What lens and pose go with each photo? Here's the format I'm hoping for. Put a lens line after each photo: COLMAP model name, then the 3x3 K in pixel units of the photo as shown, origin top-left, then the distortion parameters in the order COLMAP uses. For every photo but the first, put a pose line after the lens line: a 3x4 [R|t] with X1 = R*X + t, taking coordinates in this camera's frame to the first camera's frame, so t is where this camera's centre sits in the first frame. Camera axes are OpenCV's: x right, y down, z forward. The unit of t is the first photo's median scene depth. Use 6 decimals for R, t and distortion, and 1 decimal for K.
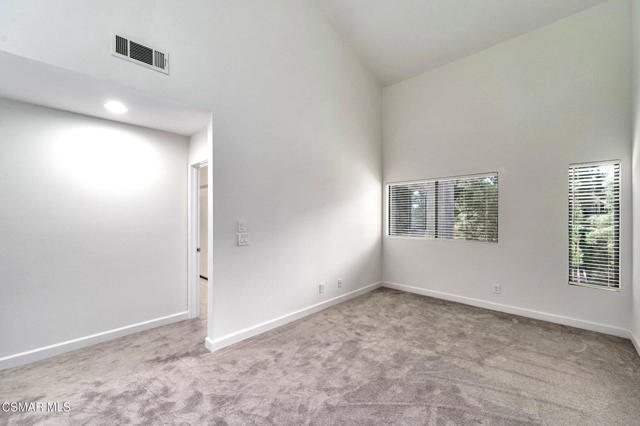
lens RADIAL K [[263.8, 0, 319.4], [0, 263.8, 214.9], [0, 0, 1]] dist [0.002170, 0.000294]
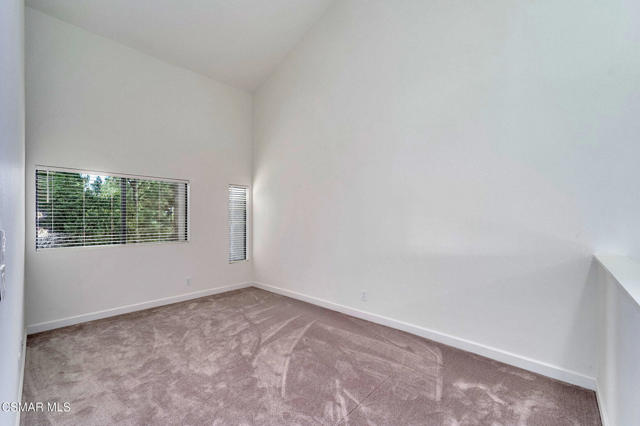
lens RADIAL K [[263.8, 0, 319.3], [0, 263.8, 215.9], [0, 0, 1]] dist [0.002170, 0.000294]
pose [[-0.013688, 0.006304, 0.999886, -0.529095], [-0.003139, 0.999975, -0.006348, -0.005443], [-0.999901, -0.003225, -0.013668, 0.449800]]
